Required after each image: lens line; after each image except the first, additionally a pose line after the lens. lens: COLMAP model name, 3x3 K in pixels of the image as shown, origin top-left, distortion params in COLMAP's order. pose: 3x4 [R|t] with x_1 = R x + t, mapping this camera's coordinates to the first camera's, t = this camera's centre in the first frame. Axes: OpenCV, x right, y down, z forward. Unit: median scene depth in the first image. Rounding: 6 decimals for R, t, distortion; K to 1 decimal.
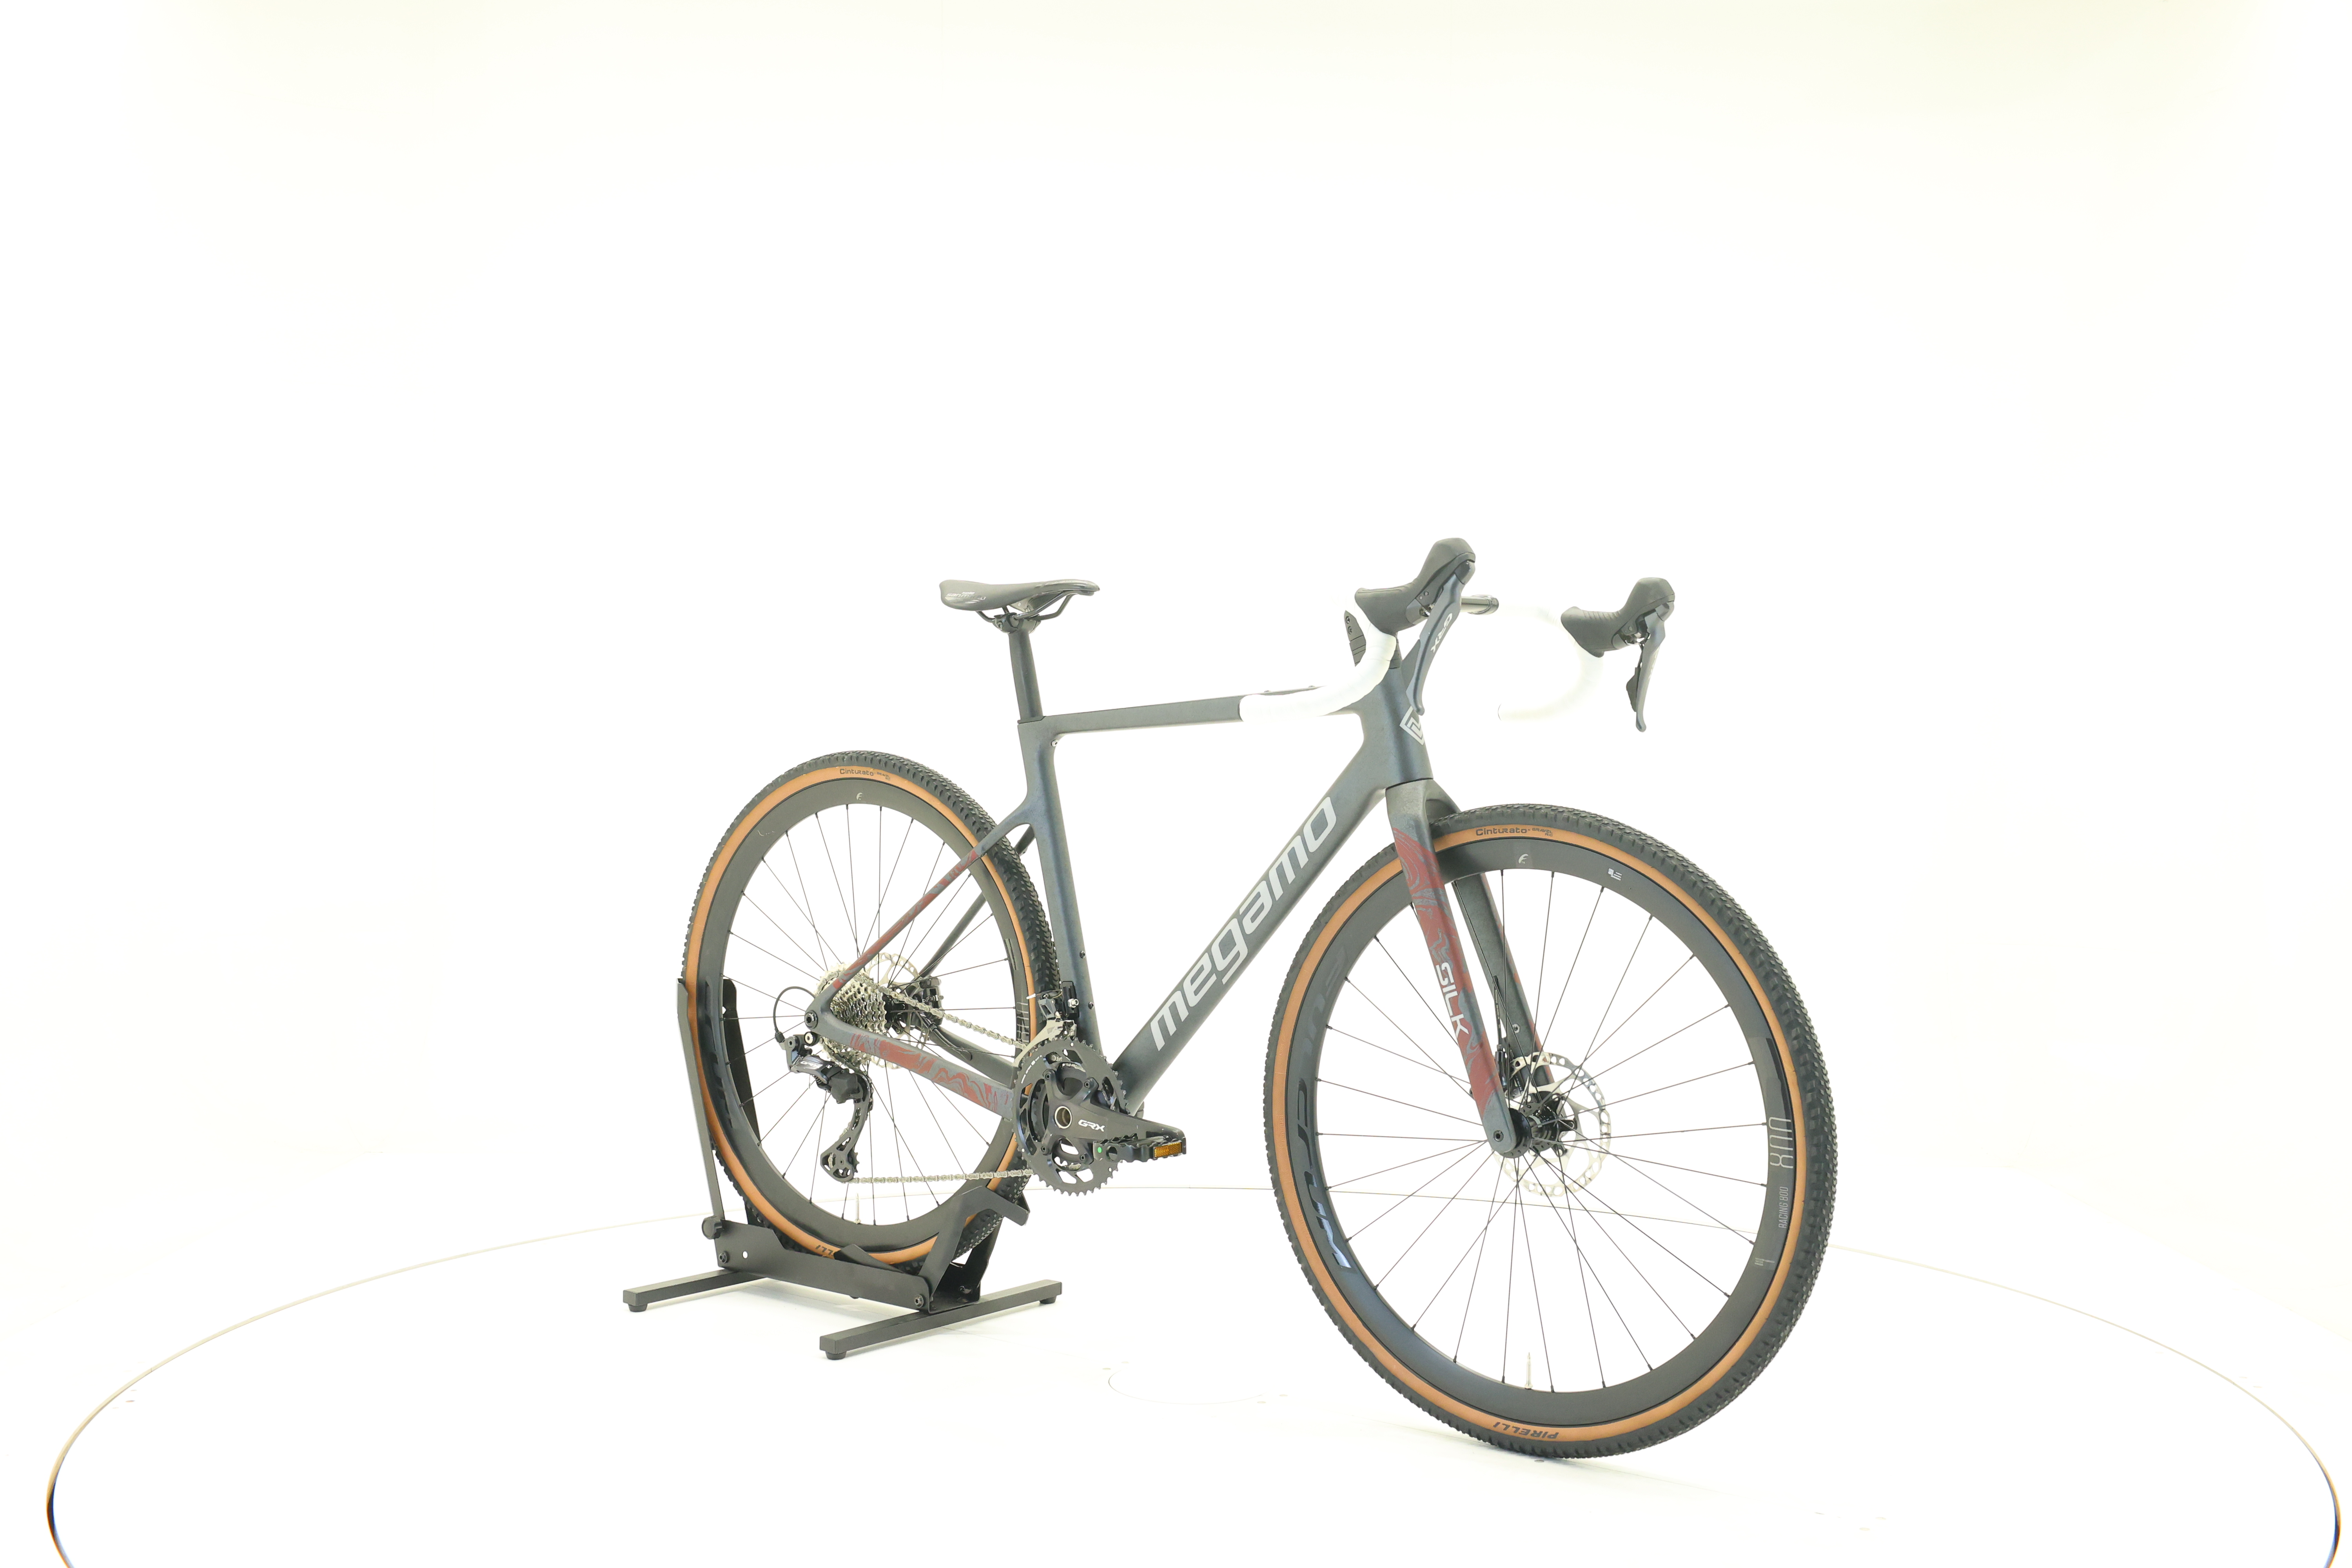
lens RADIAL K [[2482.3, 0, 1183.0], [0, 2482.3, 780.8], [0, 0, 1]] dist [0.059018, 0.000000]
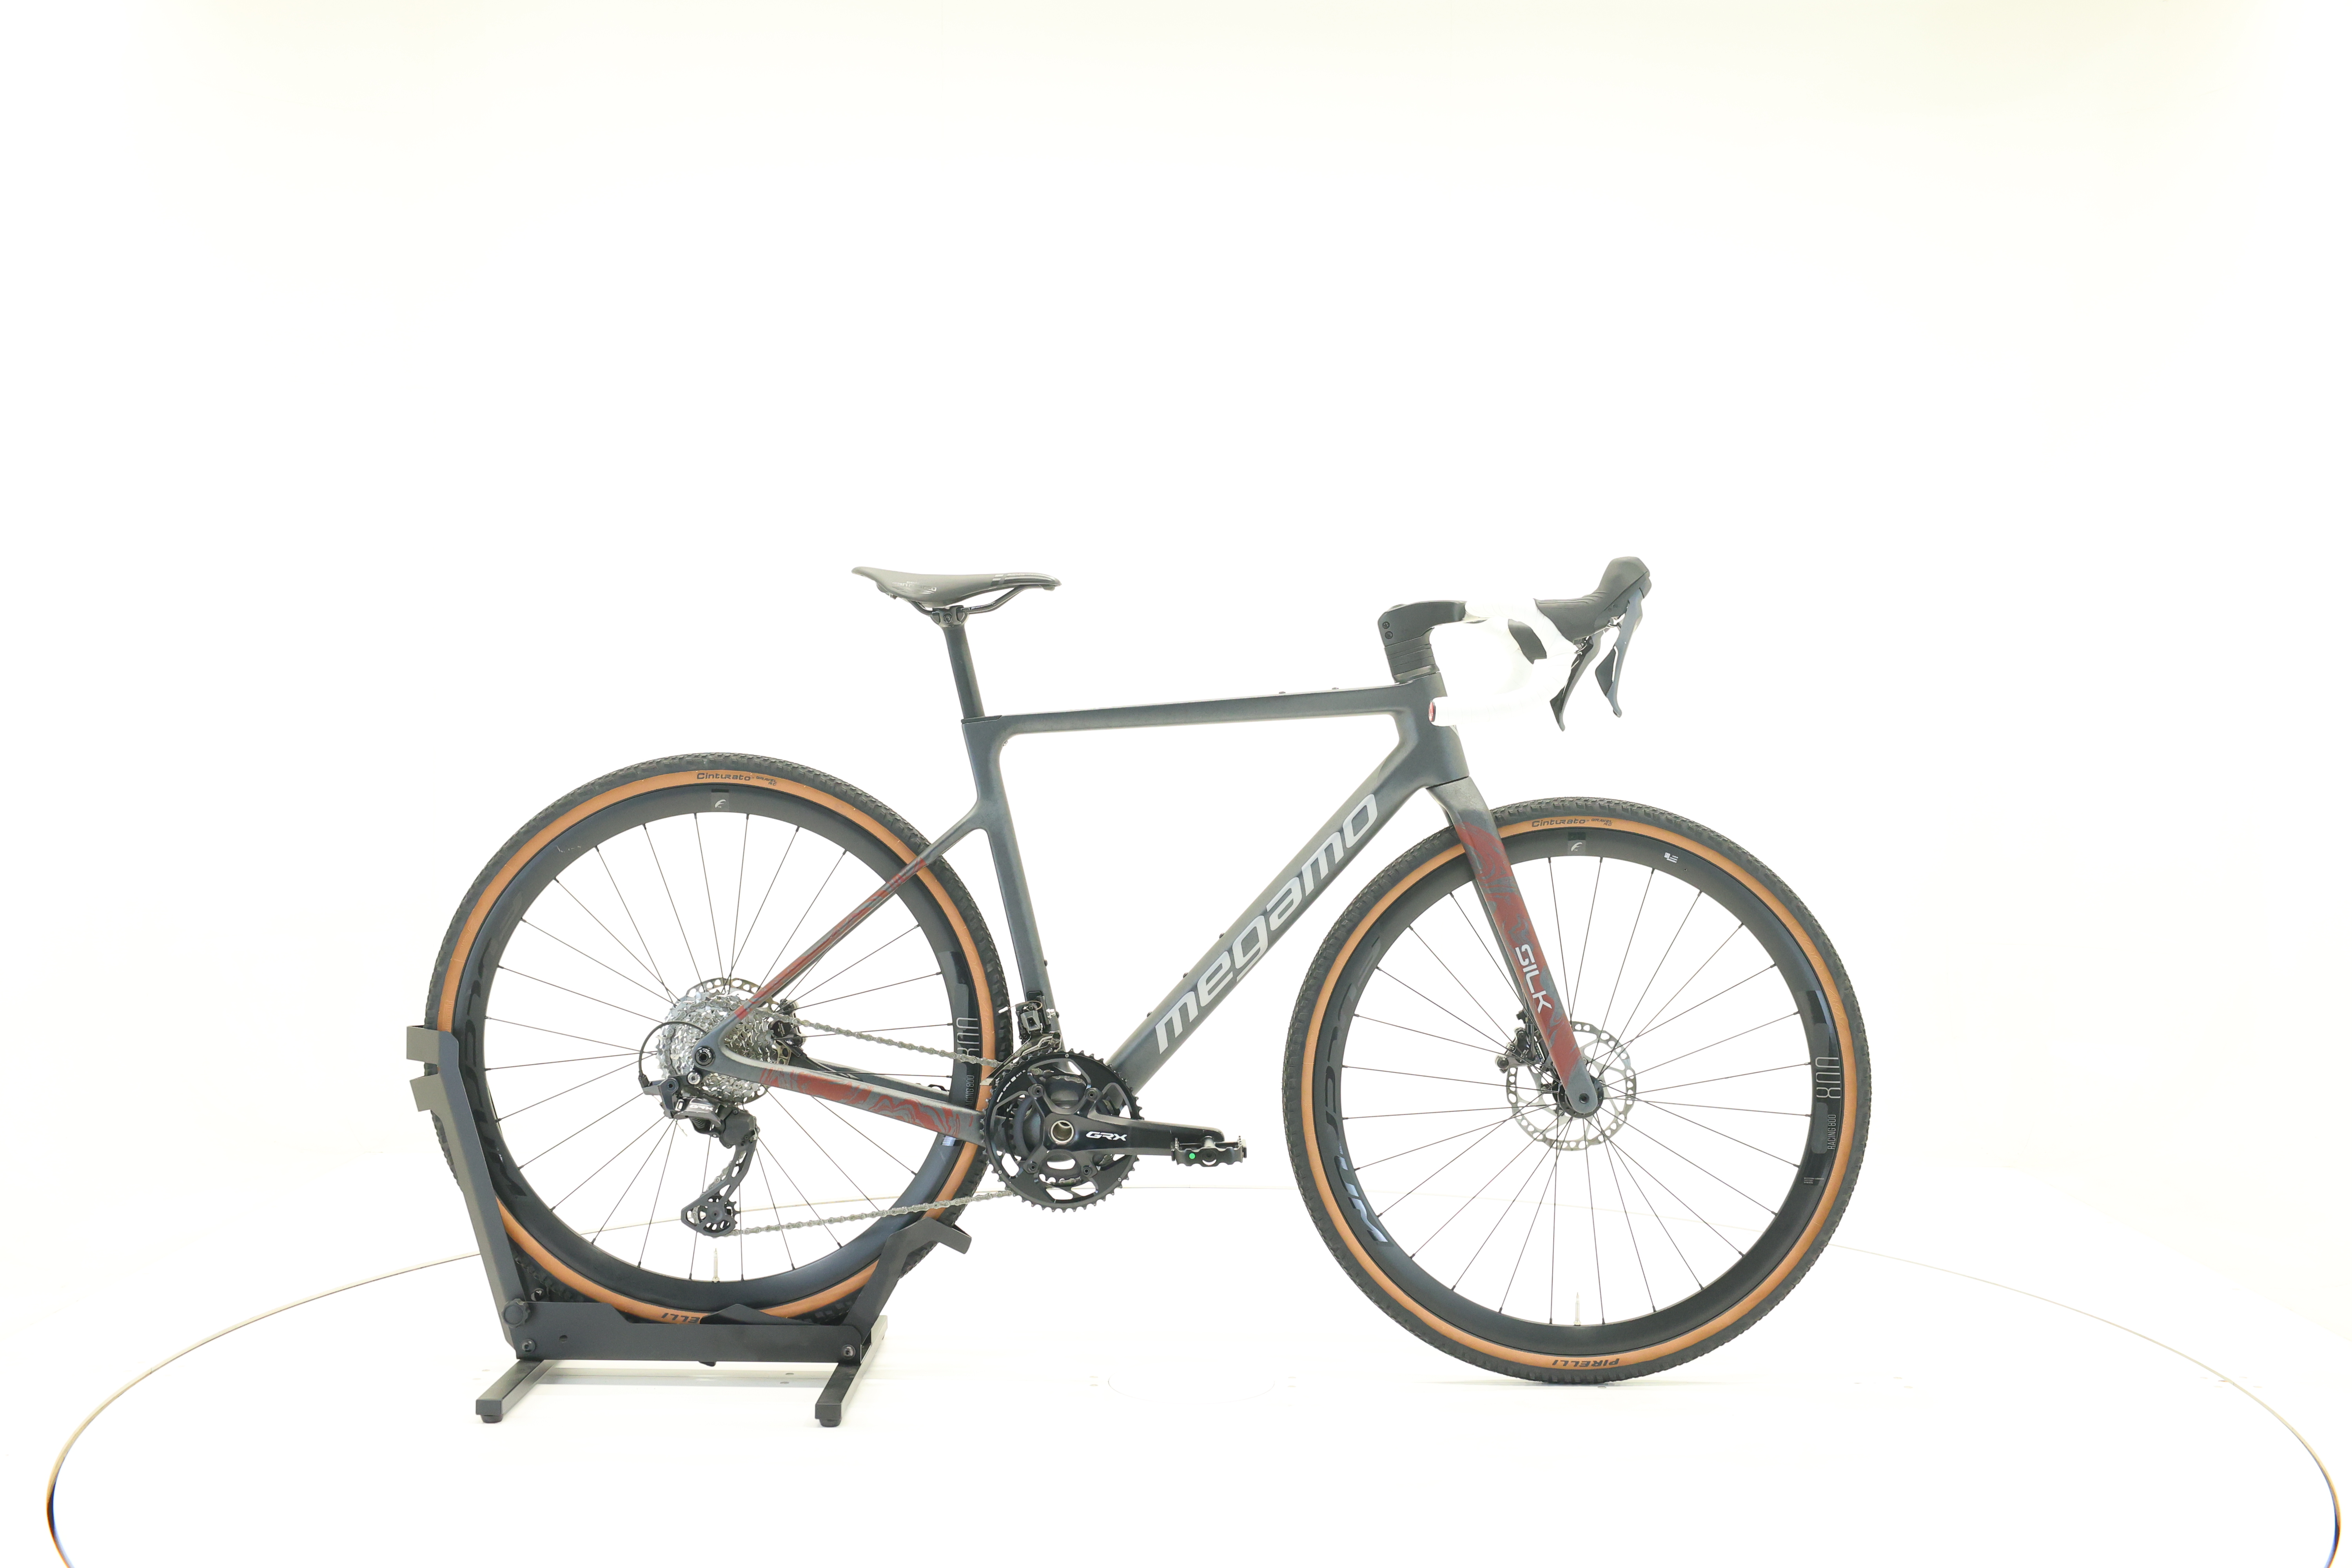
lens RADIAL K [[2482.3, 0, 1169.4], [0, 2482.3, 790.7], [0, 0, 1]] dist [0.059018, 0.000000]
pose [[0.790100, -0.016983, 0.612743, -0.622400], [0.013094, 0.999856, 0.010828, -0.007044], [-0.612839, -0.000532, 0.790208, 0.217967]]
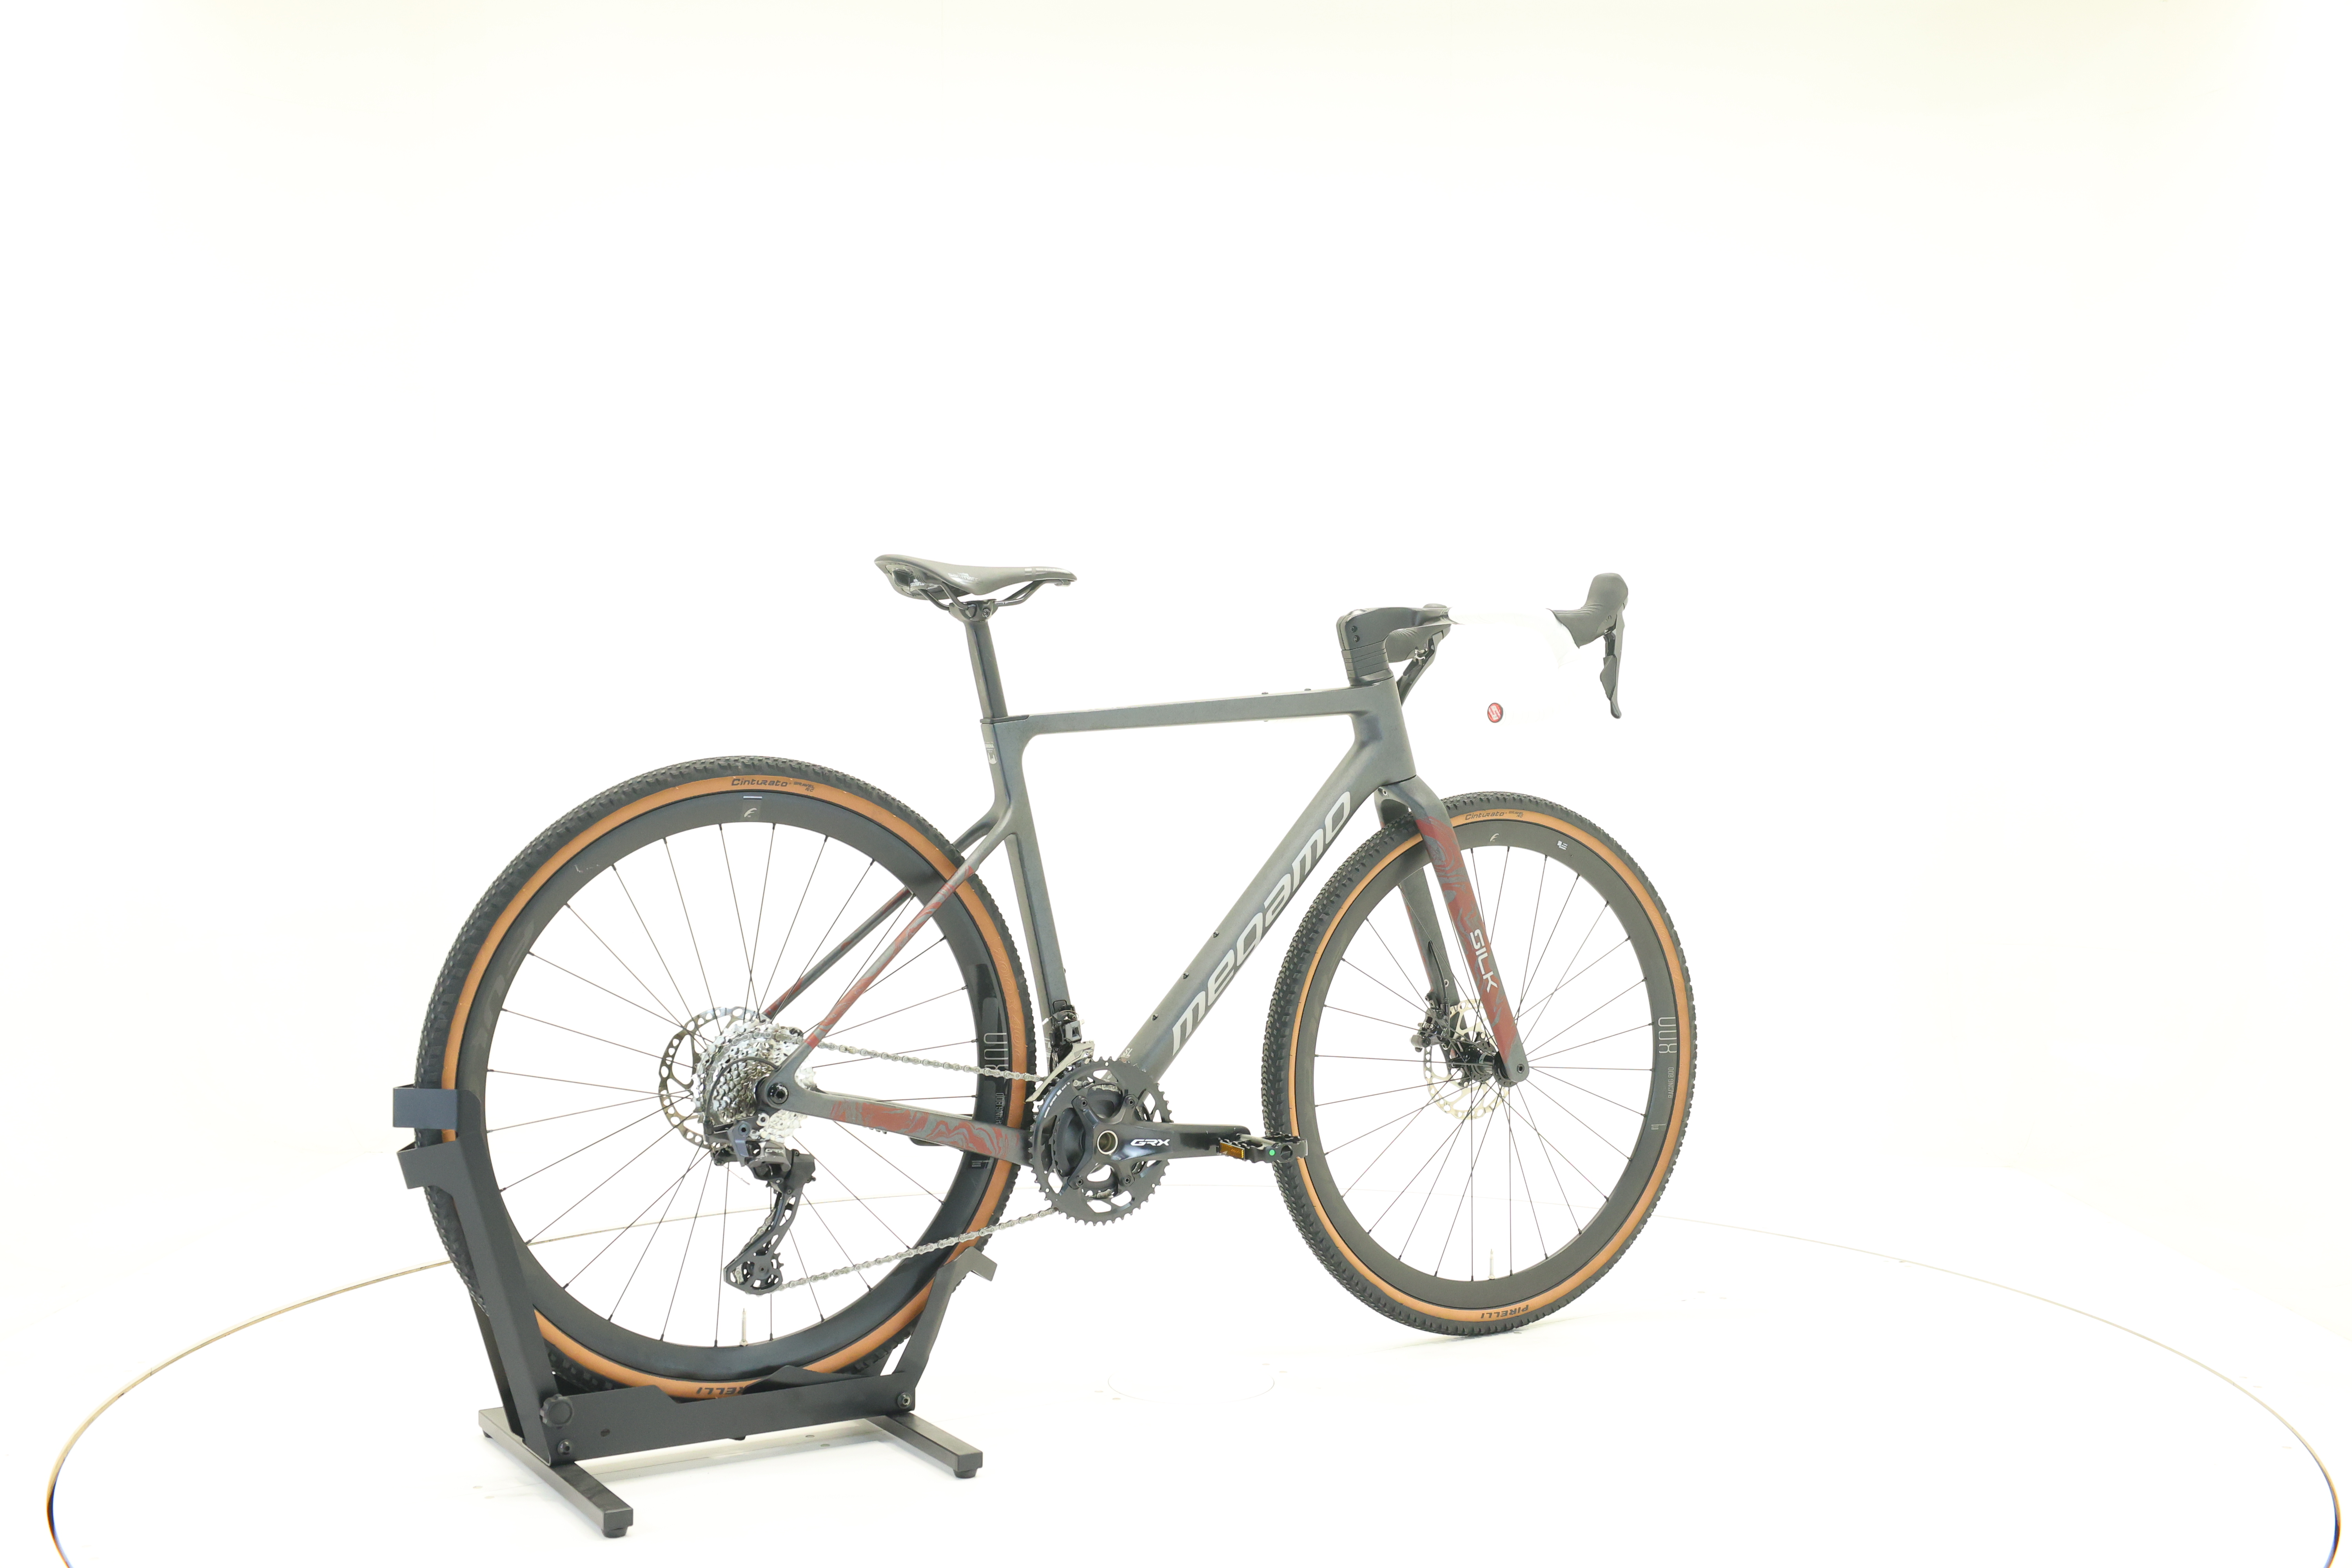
lens RADIAL K [[2482.3, 0, 1171.1], [0, 2482.3, 774.0], [0, 0, 1]] dist [0.059018, 0.000000]
pose [[0.338666, -0.024677, 0.940583, -0.948682], [0.014112, 0.999677, 0.021146, -0.024216], [-0.940801, 0.006112, 0.338905, 0.677057]]
